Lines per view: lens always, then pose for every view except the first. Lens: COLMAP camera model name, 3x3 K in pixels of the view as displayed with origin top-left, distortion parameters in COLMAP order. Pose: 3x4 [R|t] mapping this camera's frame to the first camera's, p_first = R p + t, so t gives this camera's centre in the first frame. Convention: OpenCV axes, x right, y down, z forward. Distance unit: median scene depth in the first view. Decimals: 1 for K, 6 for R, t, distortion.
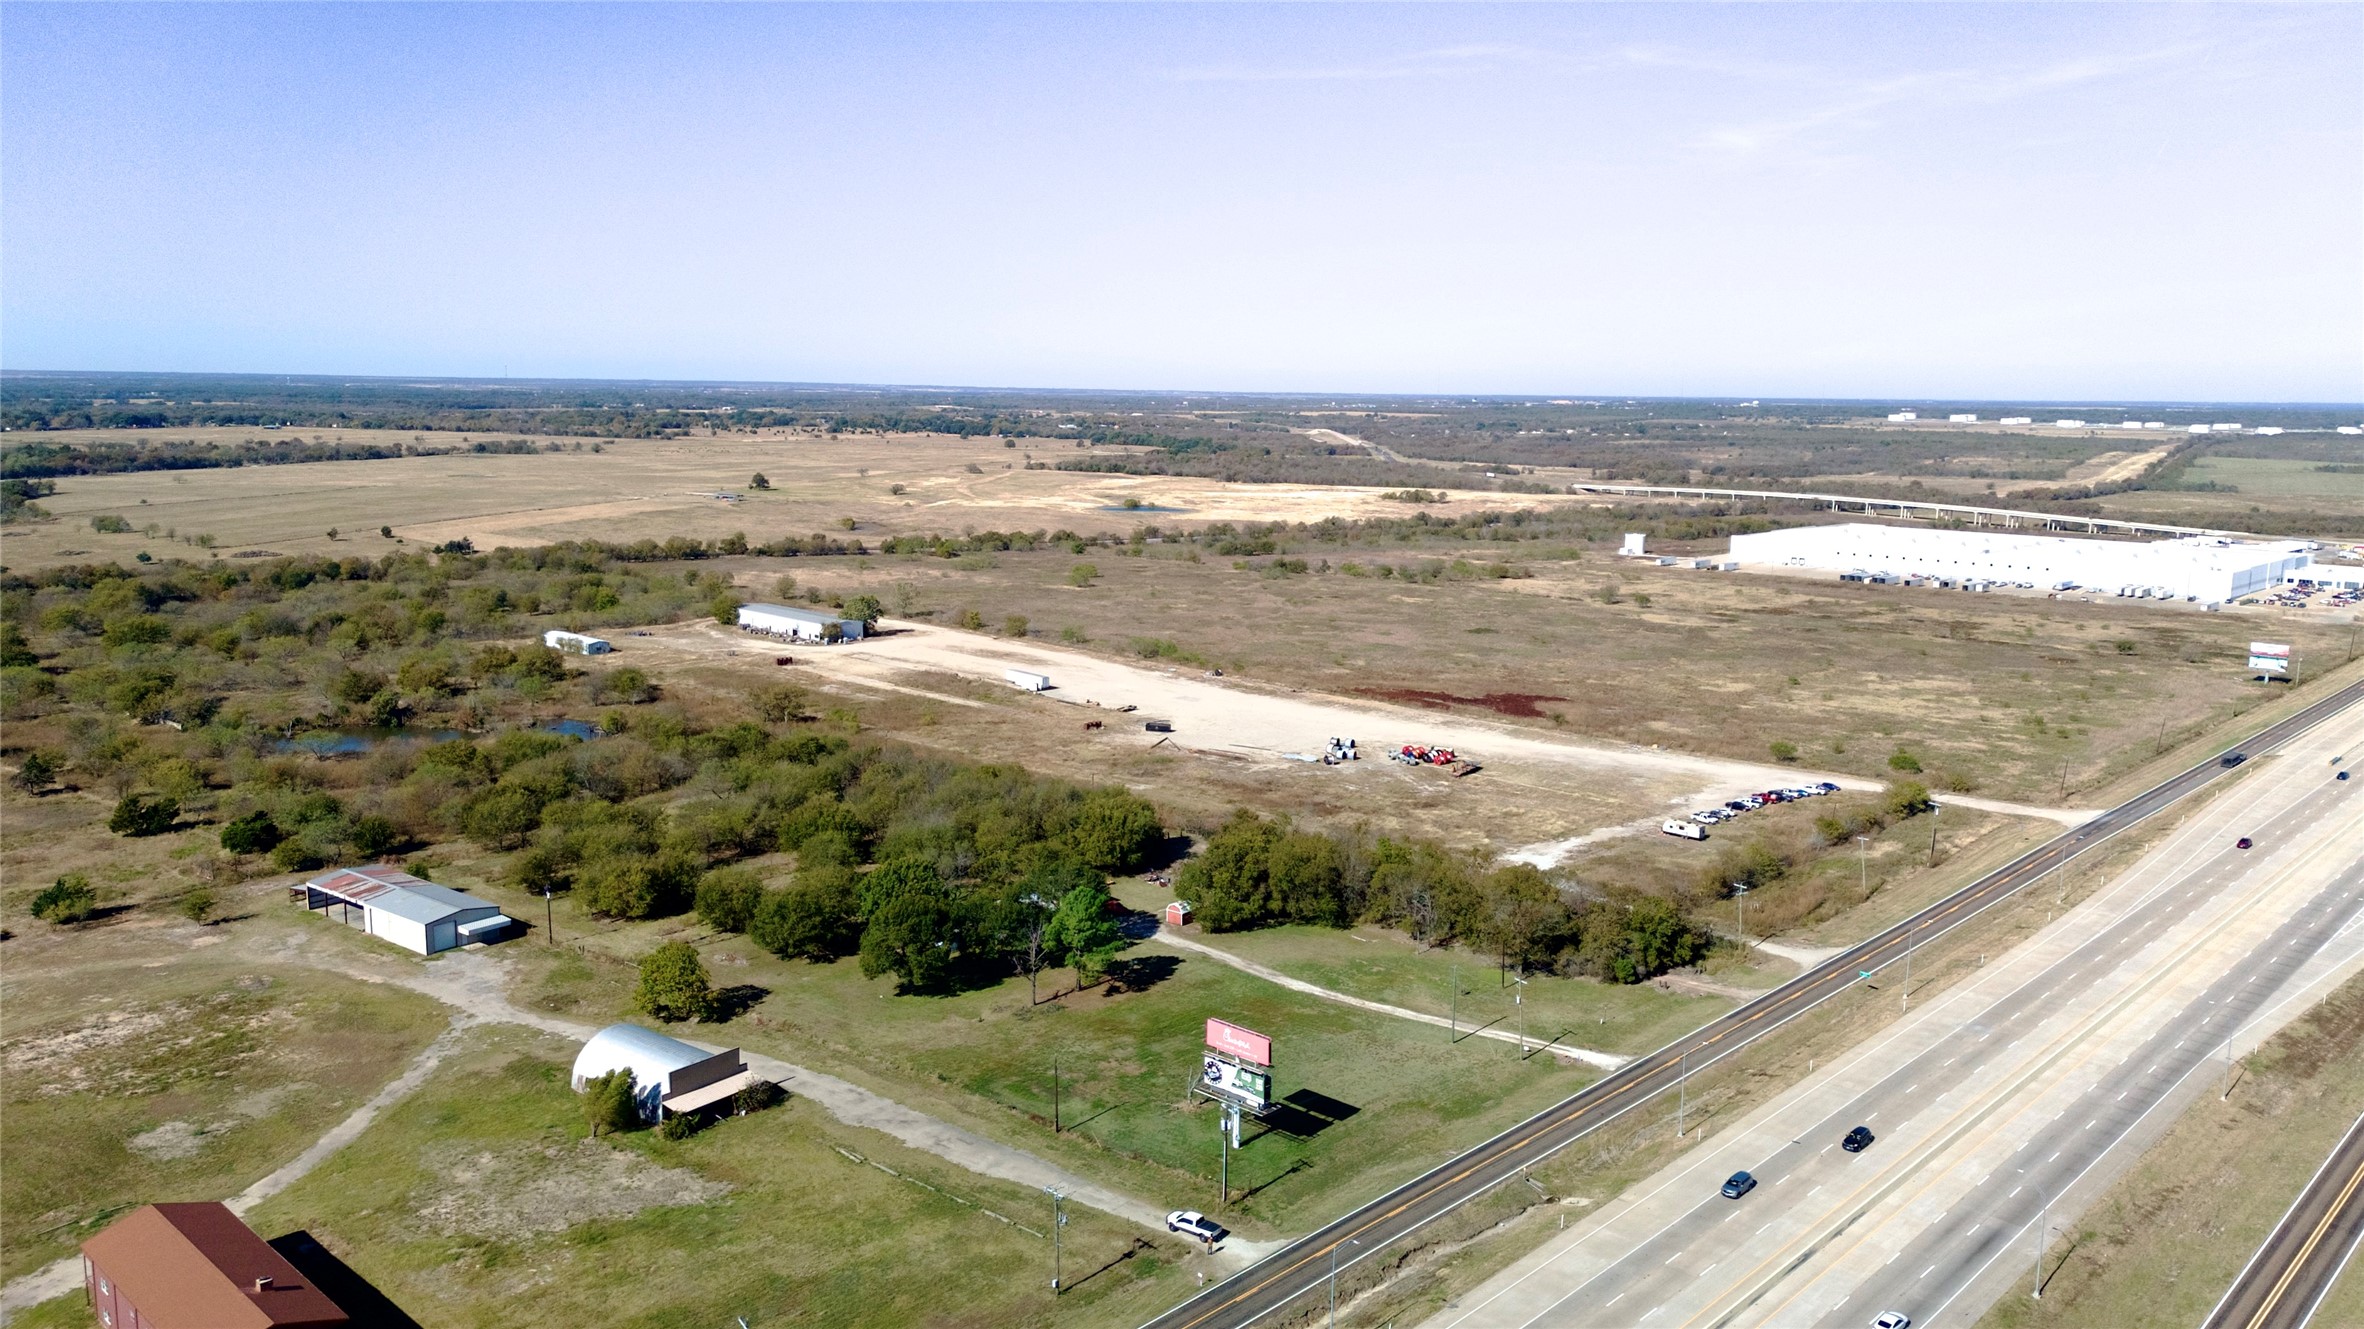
lens RADIAL K [[1725.1, 0, 1175.0], [0, 1725.1, 665.7], [0, 0, 1]] dist [0.086992, -0.086165]
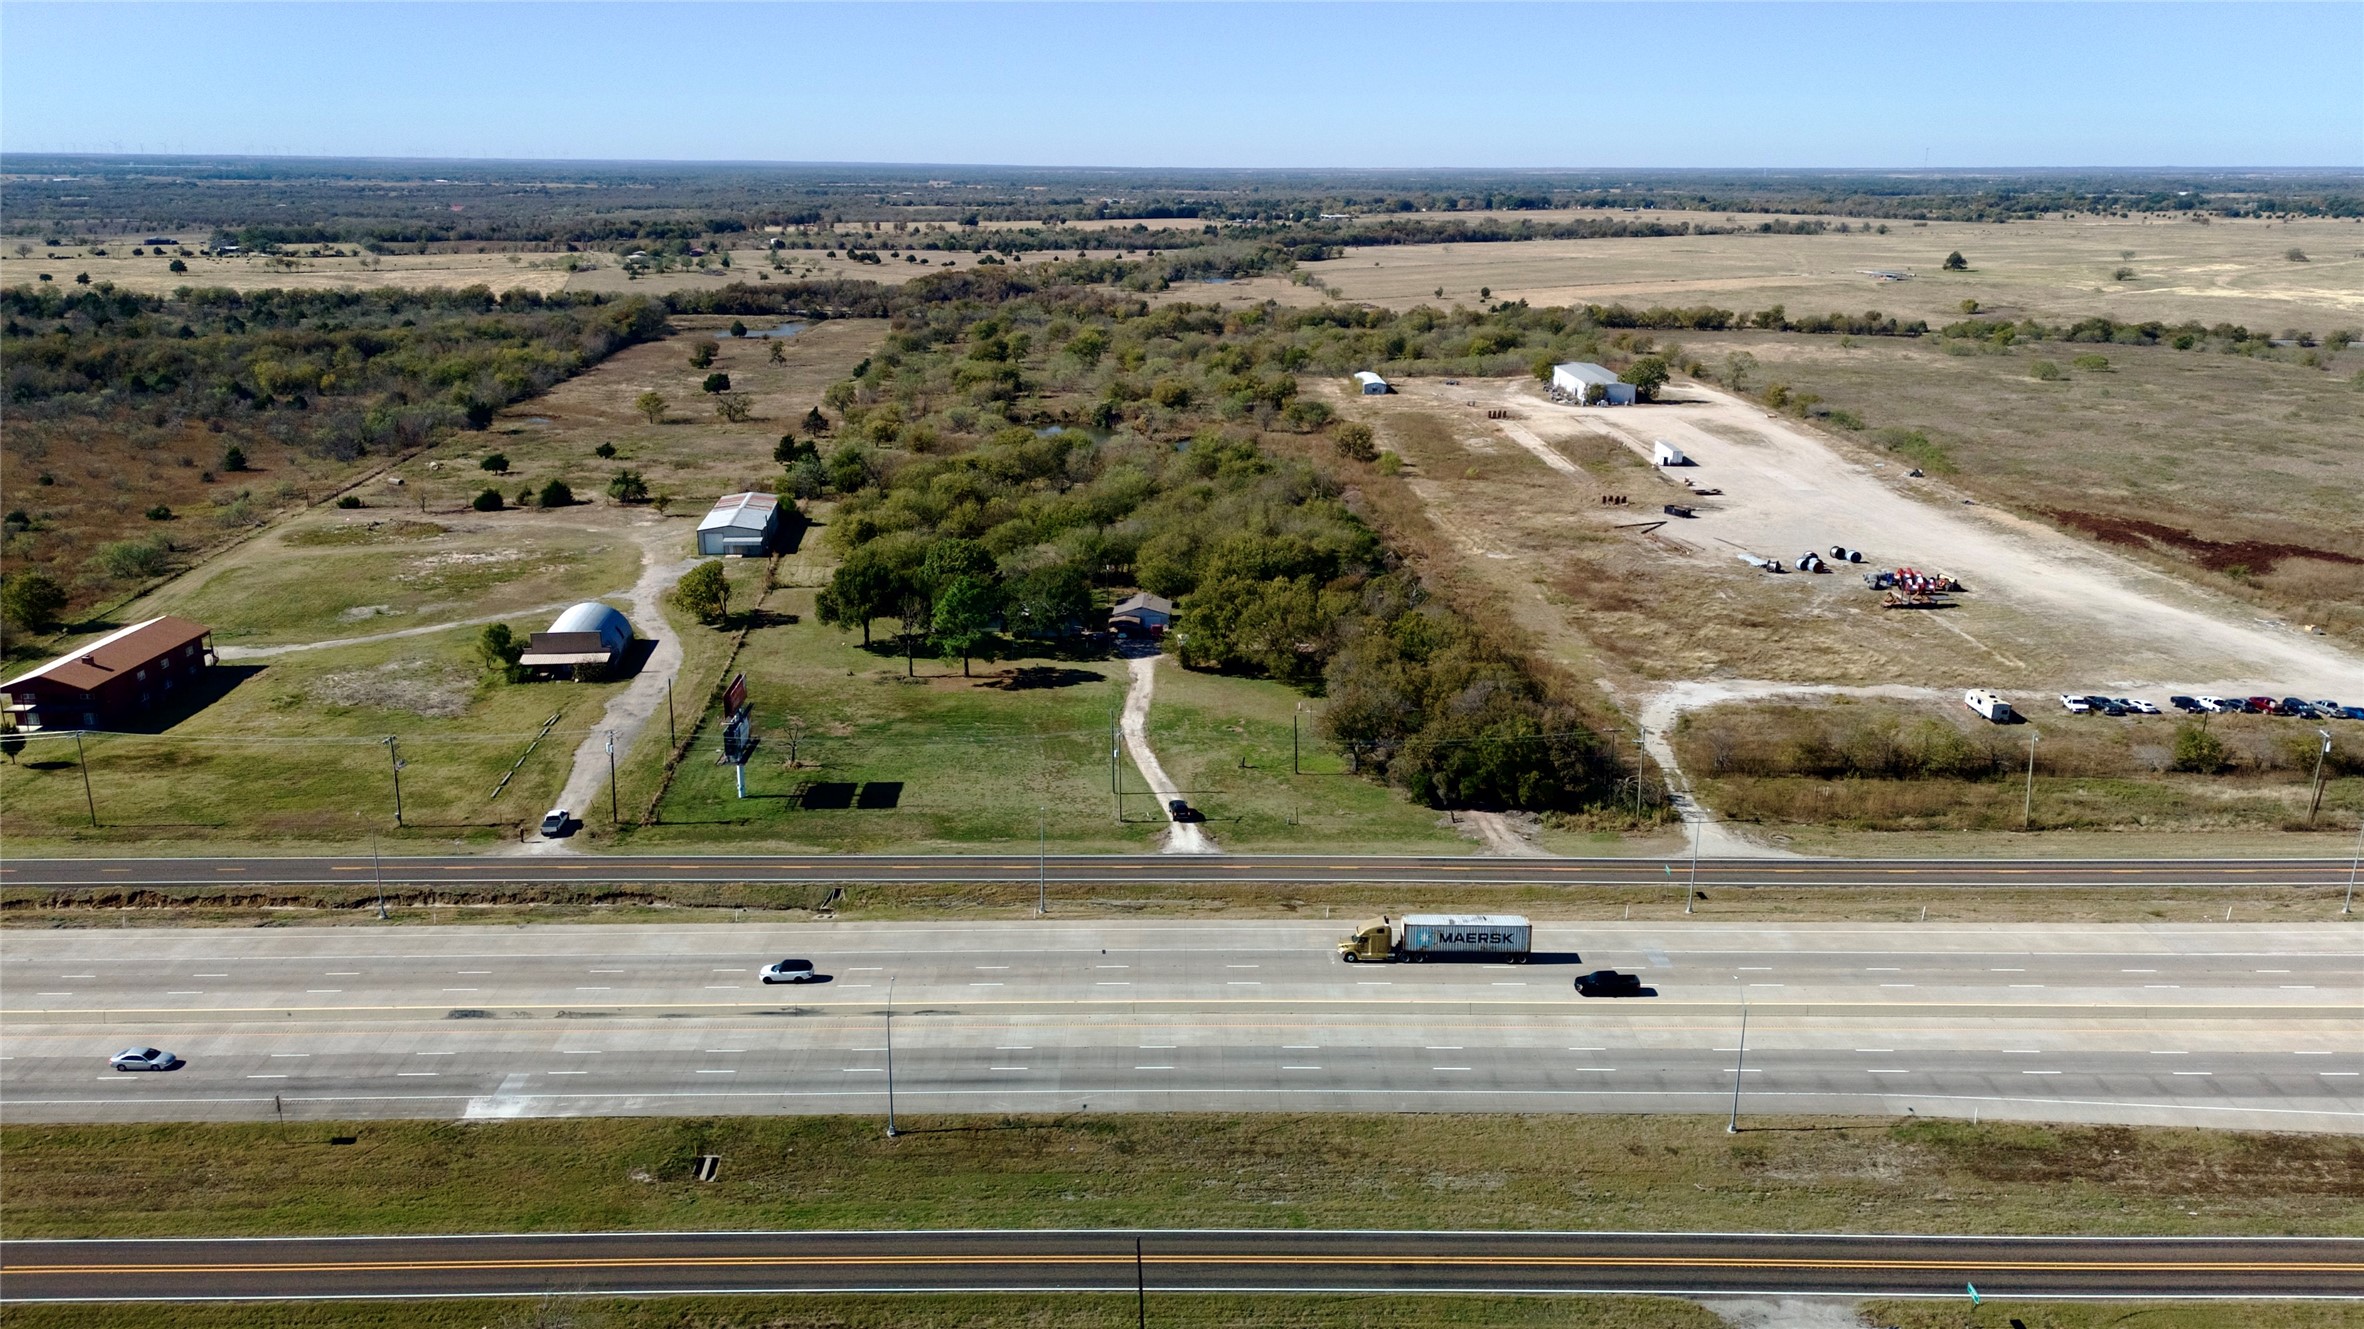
lens RADIAL K [[1725.1, 0, 1175.0], [0, 1725.1, 665.7], [0, 0, 1]] dist [0.086992, -0.086165]
pose [[0.698965, 0.191745, -0.688971, 0.564059], [-0.113103, 0.980900, 0.158248, 0.003862], [0.706155, -0.032685, 0.707302, 0.276752]]
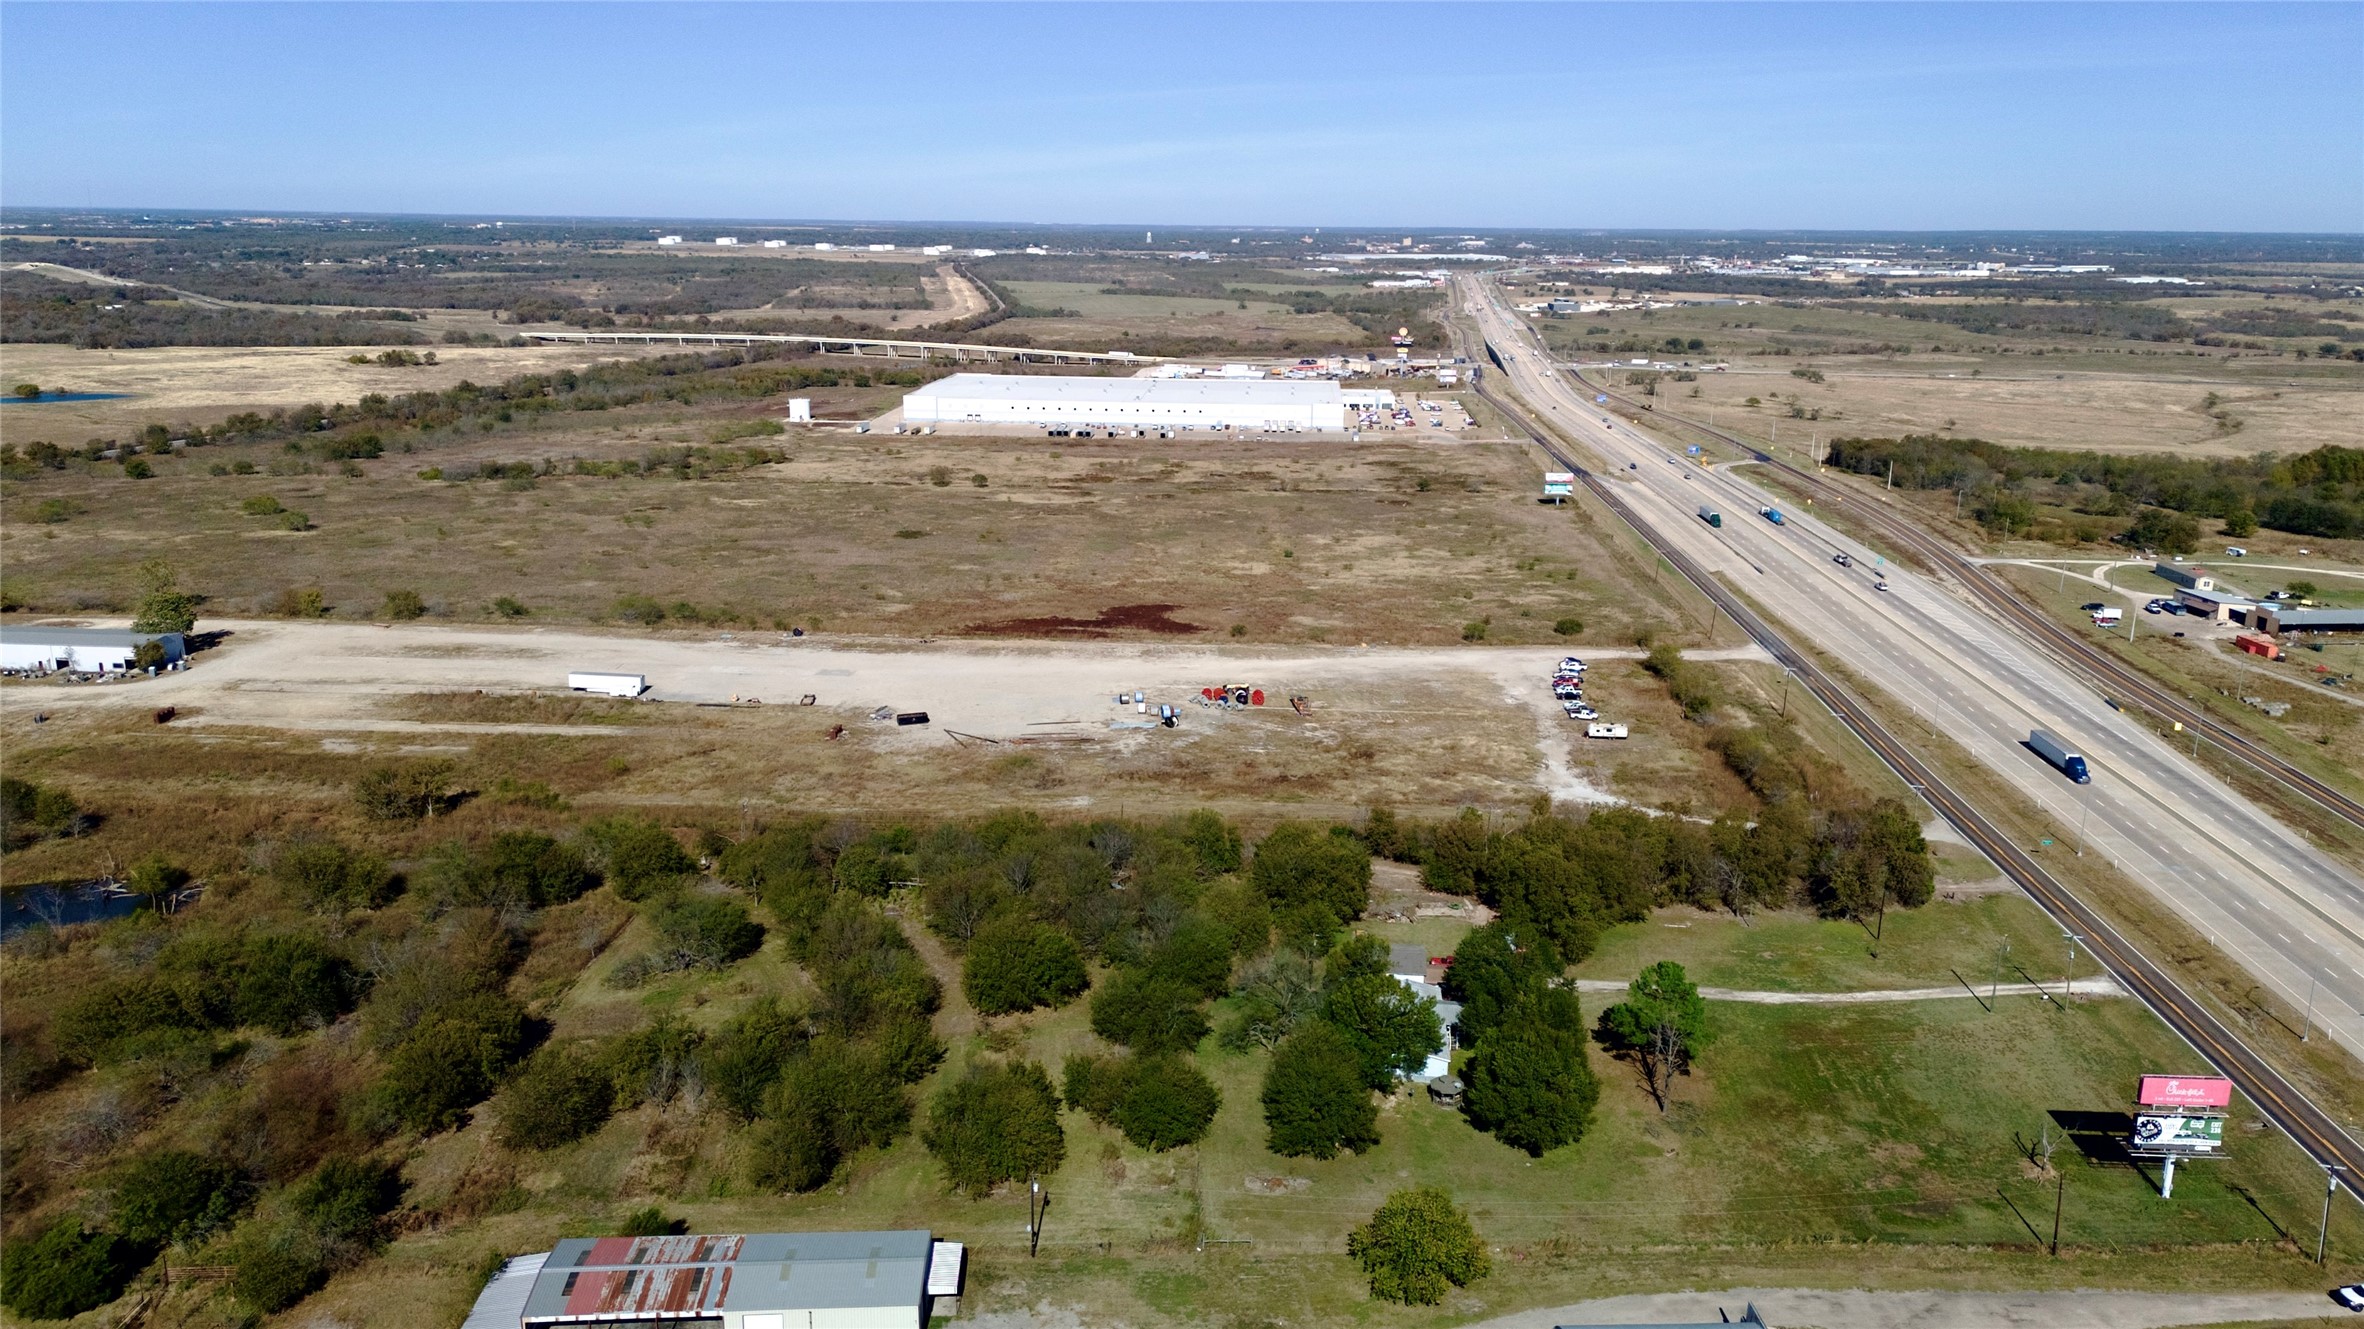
lens RADIAL K [[1725.1, 0, 1175.0], [0, 1725.1, 665.7], [0, 0, 1]] dist [0.086992, -0.086165]
pose [[0.759387, -0.169396, 0.628201, -0.564163], [0.105131, 0.984772, 0.138462, -0.118370], [-0.642090, -0.039102, 0.765631, 0.385552]]
